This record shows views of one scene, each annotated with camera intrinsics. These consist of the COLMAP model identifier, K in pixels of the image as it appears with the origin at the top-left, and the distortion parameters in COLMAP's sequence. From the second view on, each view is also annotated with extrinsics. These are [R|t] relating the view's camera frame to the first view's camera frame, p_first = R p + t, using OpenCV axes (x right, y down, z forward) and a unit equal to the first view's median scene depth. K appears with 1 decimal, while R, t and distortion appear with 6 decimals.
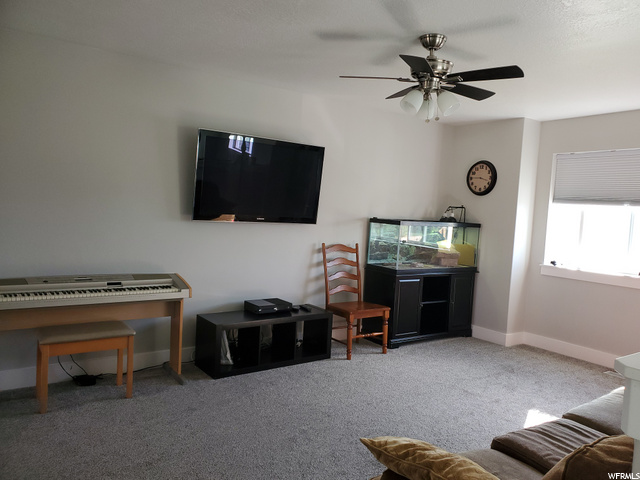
lens RADIAL K [[481.4, 0, 320.0], [0, 481.4, 240.0], [0, 0, 1]] dist [0.048439, 0.000600]
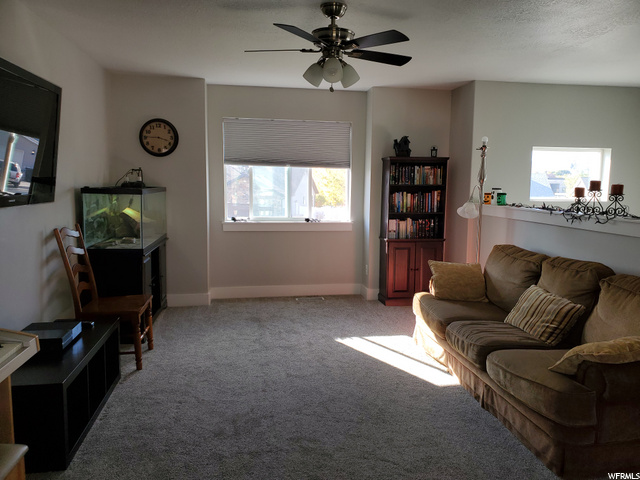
lens RADIAL K [[497.7, 0, 320.0], [0, 497.7, 240.0], [0, 0, 1]] dist [-0.001003, -0.001142]
pose [[0.440589, -0.150644, 0.884979, -0.446418], [0.068031, 0.988588, 0.134412, -0.045612], [-0.895127, 0.000985, 0.445809, 0.331232]]
